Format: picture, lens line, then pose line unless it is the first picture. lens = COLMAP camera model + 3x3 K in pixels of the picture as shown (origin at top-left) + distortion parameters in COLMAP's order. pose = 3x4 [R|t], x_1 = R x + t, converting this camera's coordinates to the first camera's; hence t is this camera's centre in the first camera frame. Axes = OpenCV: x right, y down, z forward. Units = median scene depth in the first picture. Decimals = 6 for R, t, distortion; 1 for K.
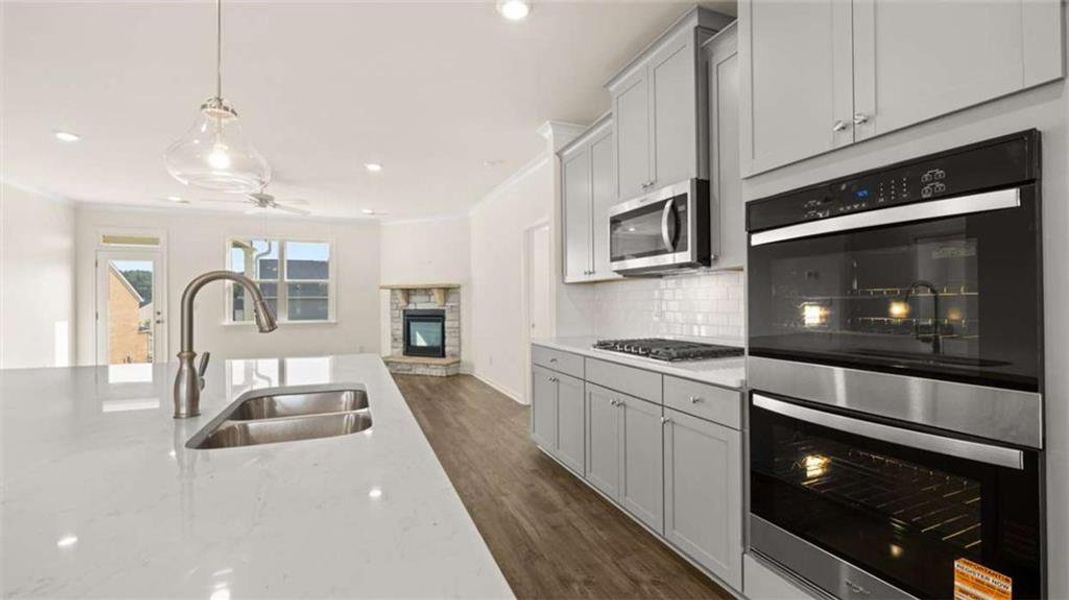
lens RADIAL K [[452.0, 0, 533.6], [0, 452.0, 301.1], [0, 0, 1]] dist [0.002463, 0.000013]
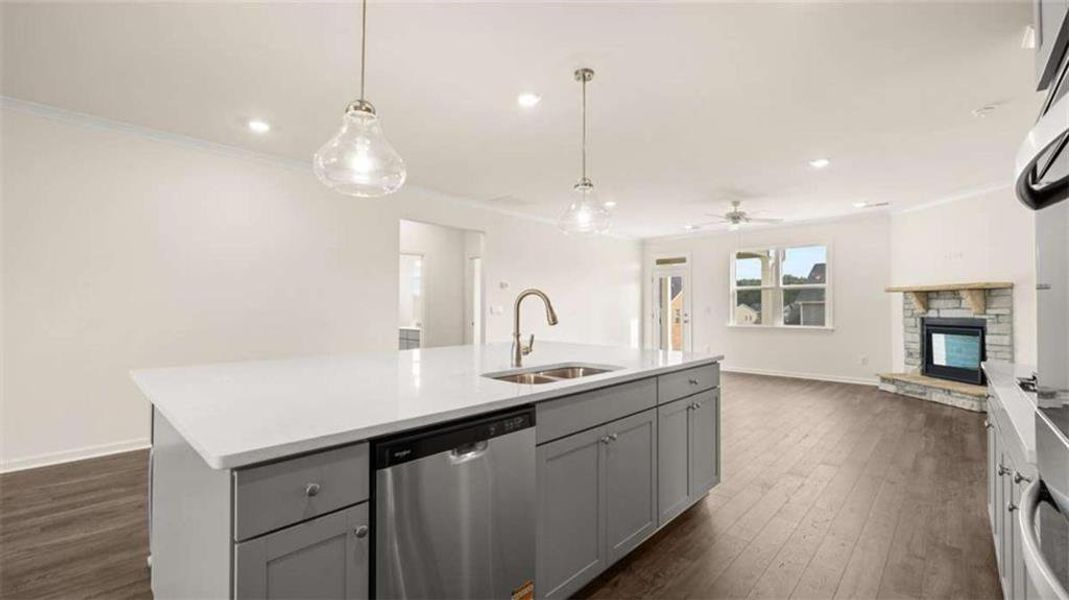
lens RADIAL K [[452.0, 0, 526.6], [0, 452.0, 301.5], [0, 0, 1]] dist [0.002463, 0.000013]
pose [[0.396738, -0.005010, -0.917918, 0.174762], [-0.003598, 0.999969, -0.007013, -0.001063], [0.917925, 0.006084, 0.396708, 0.048742]]
